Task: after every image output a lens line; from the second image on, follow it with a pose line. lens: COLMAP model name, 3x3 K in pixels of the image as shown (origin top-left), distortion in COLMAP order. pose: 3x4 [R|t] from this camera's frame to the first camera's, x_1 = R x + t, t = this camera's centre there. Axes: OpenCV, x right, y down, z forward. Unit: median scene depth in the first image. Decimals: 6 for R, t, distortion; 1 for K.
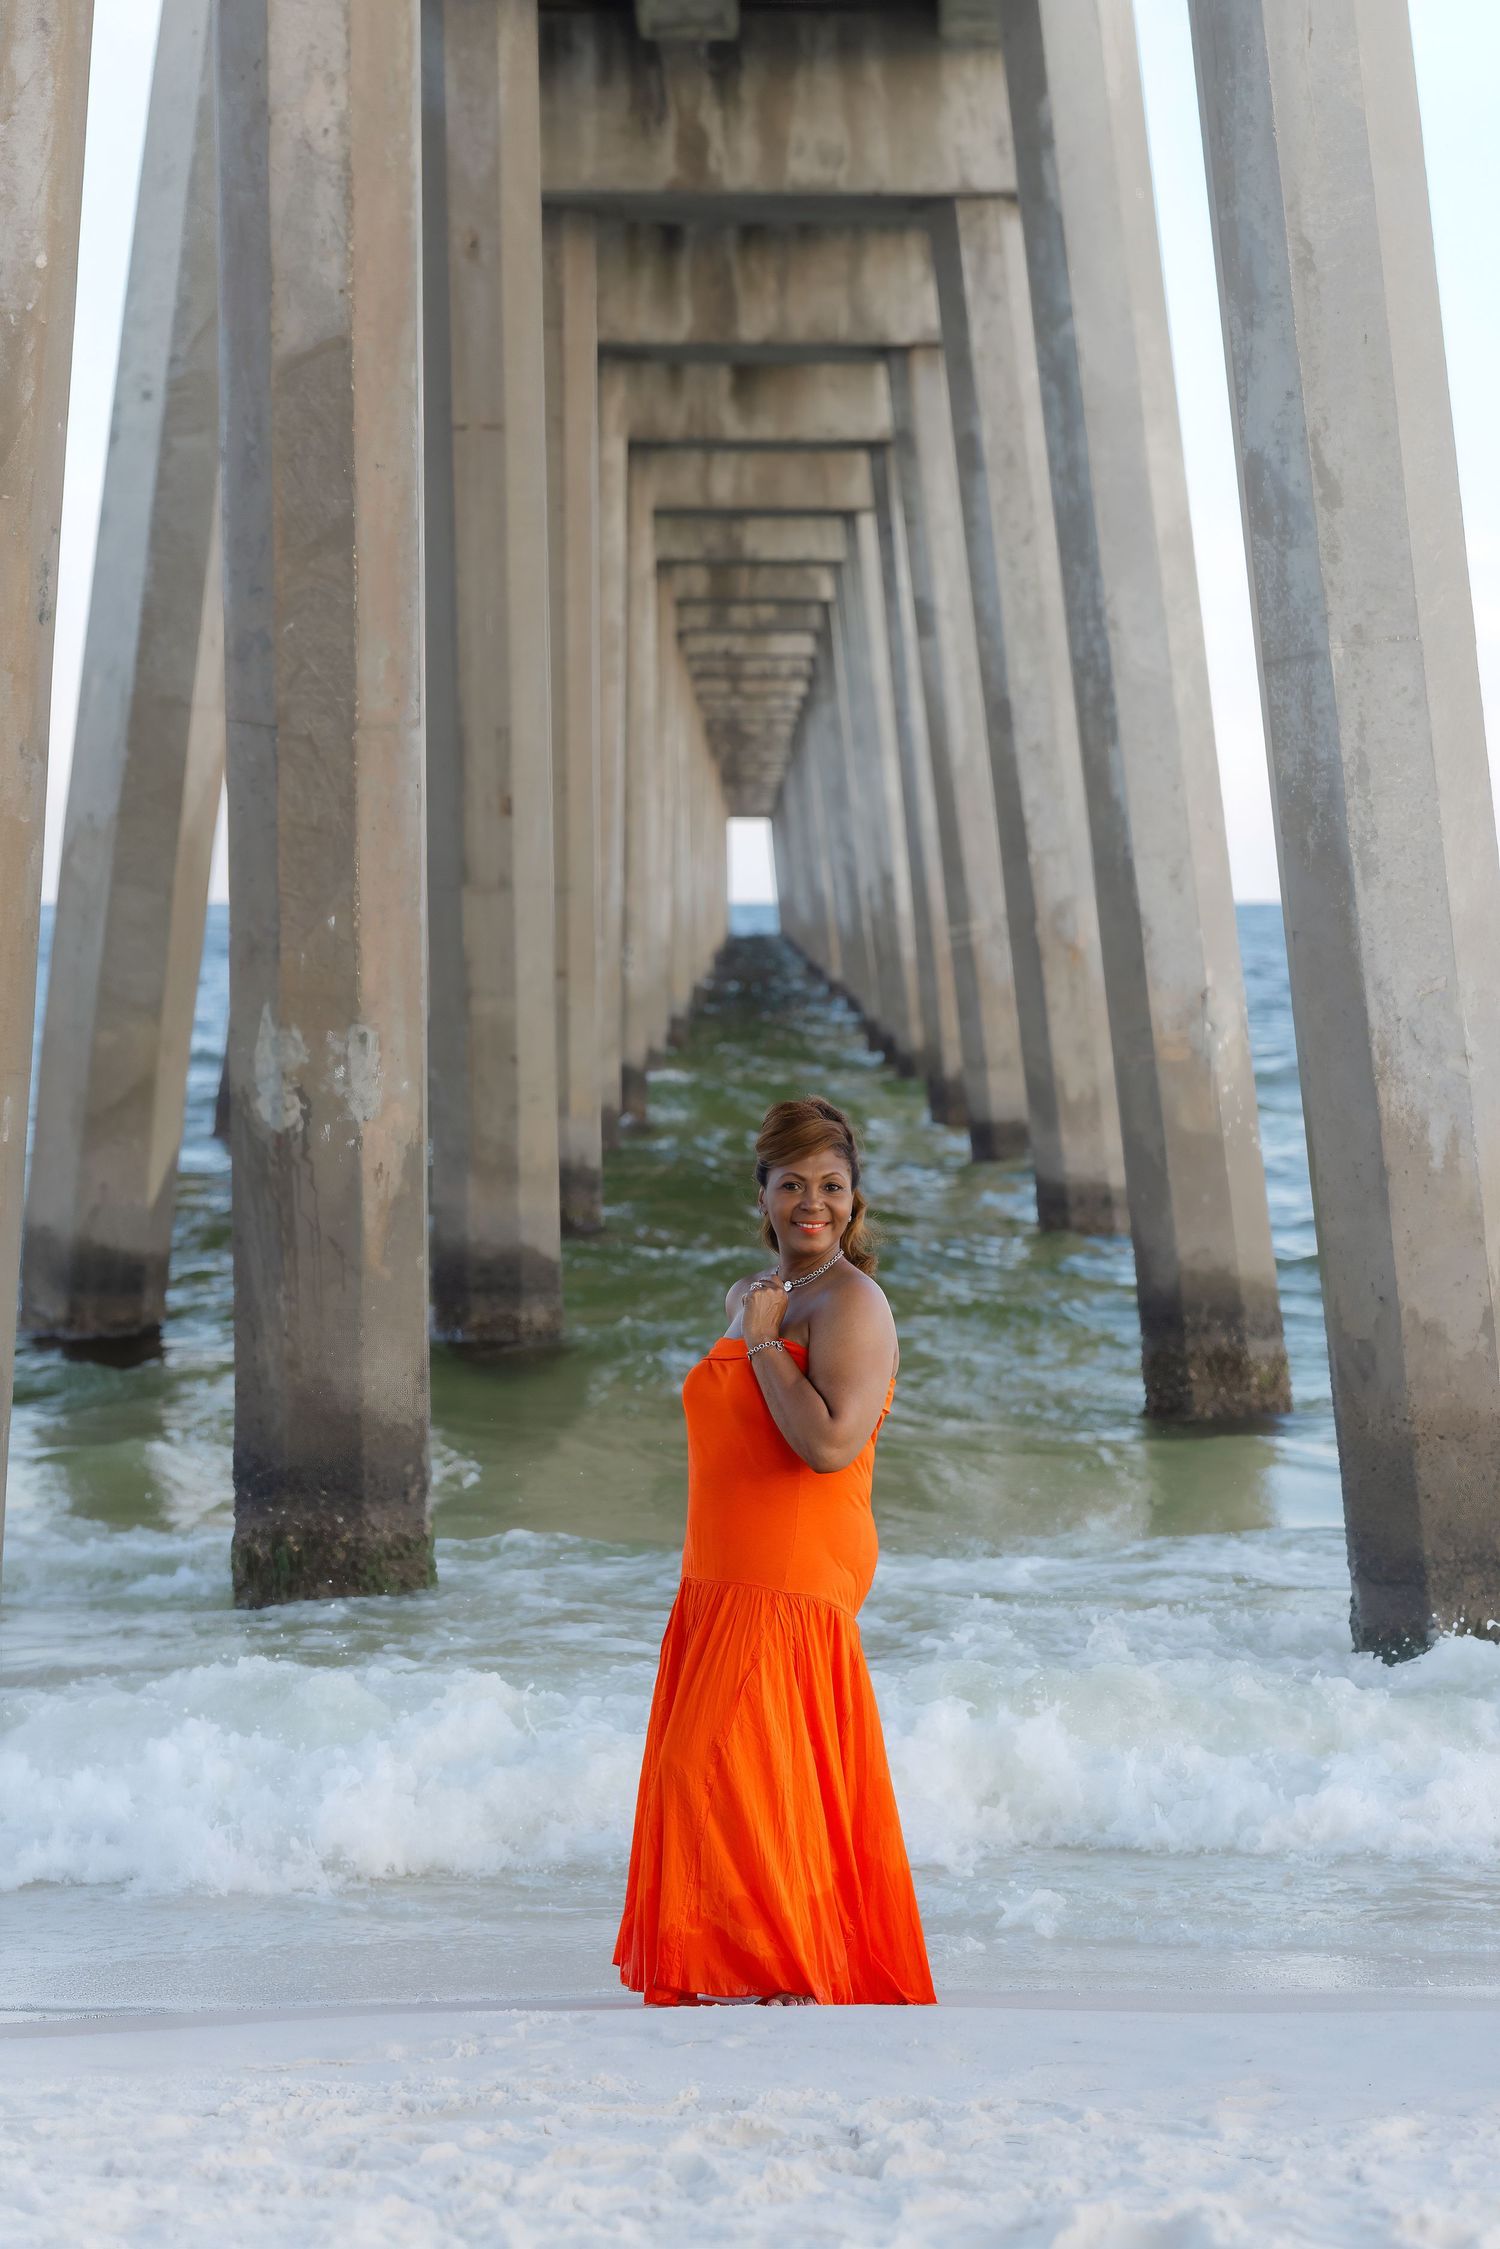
lens RADIAL K [[5446.9, 0, 750.0], [0, 5446.9, 1124.5], [0, 0, 1]] dist [0.092644, 0.511842]
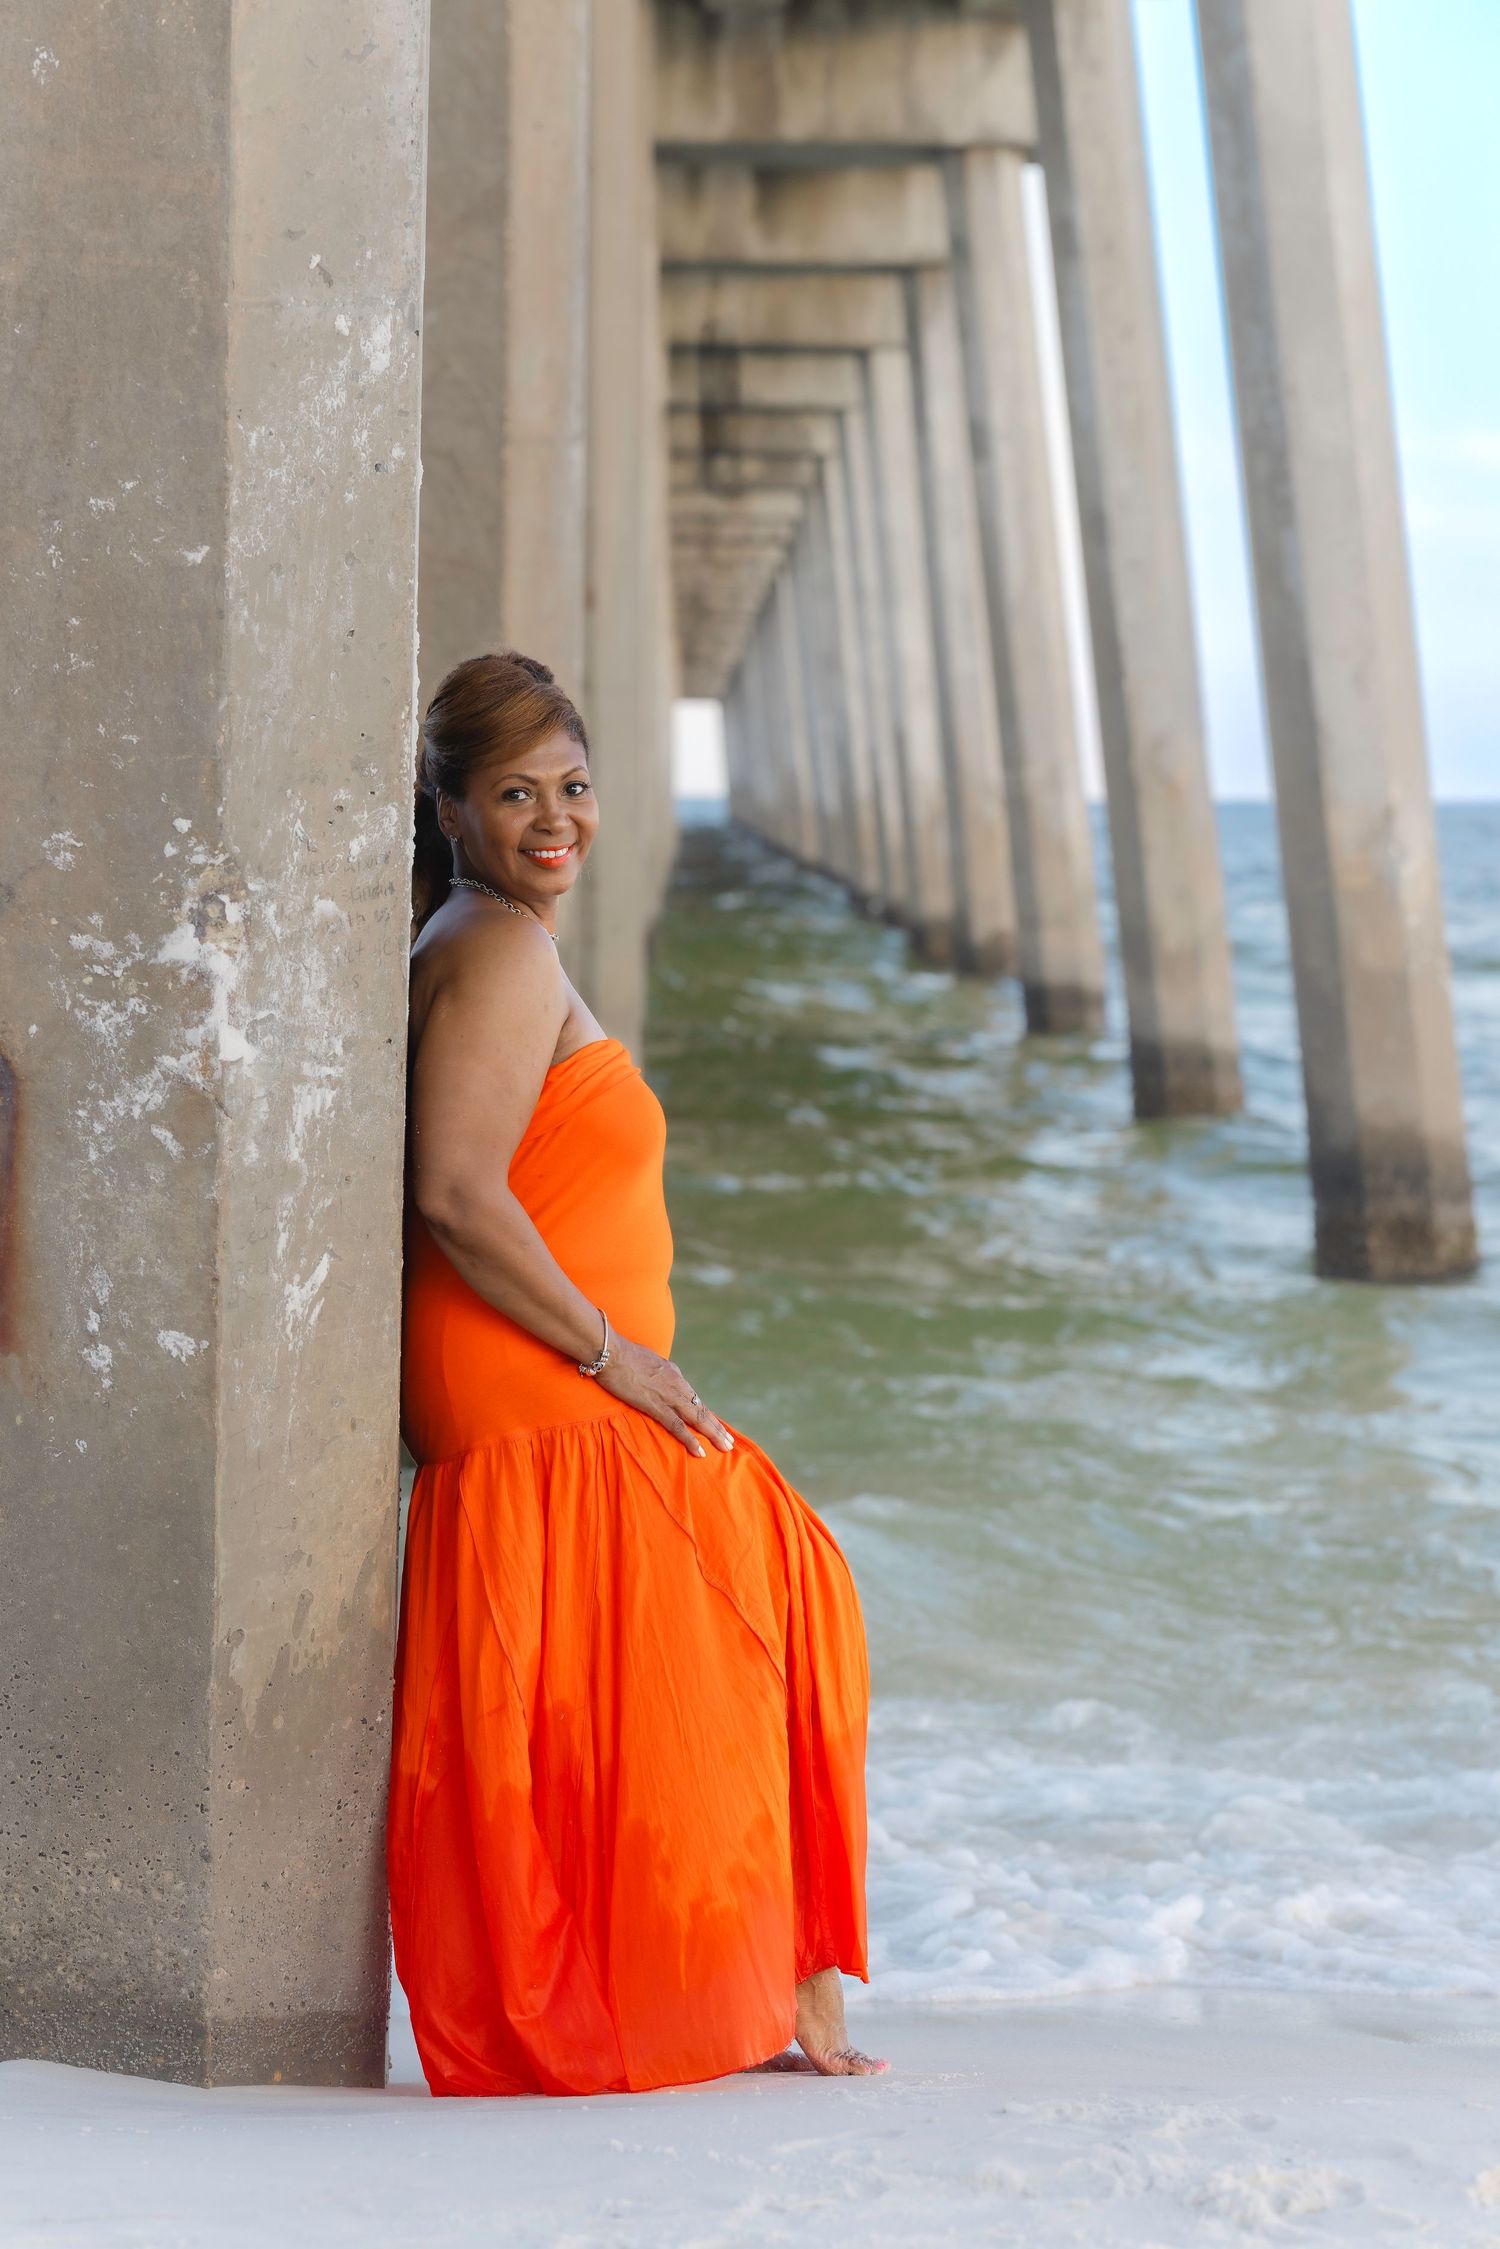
lens RADIAL K [[5477.5, 0, 697.4], [0, 5477.5, 1125.5], [0, 0, 1]] dist [0.035644, 0.239484]
pose [[0.999932, 0.010550, 0.004941, -0.032784], [-0.010641, 0.999768, 0.018750, 0.011345], [-0.004742, -0.018801, 0.999812, 0.113462]]
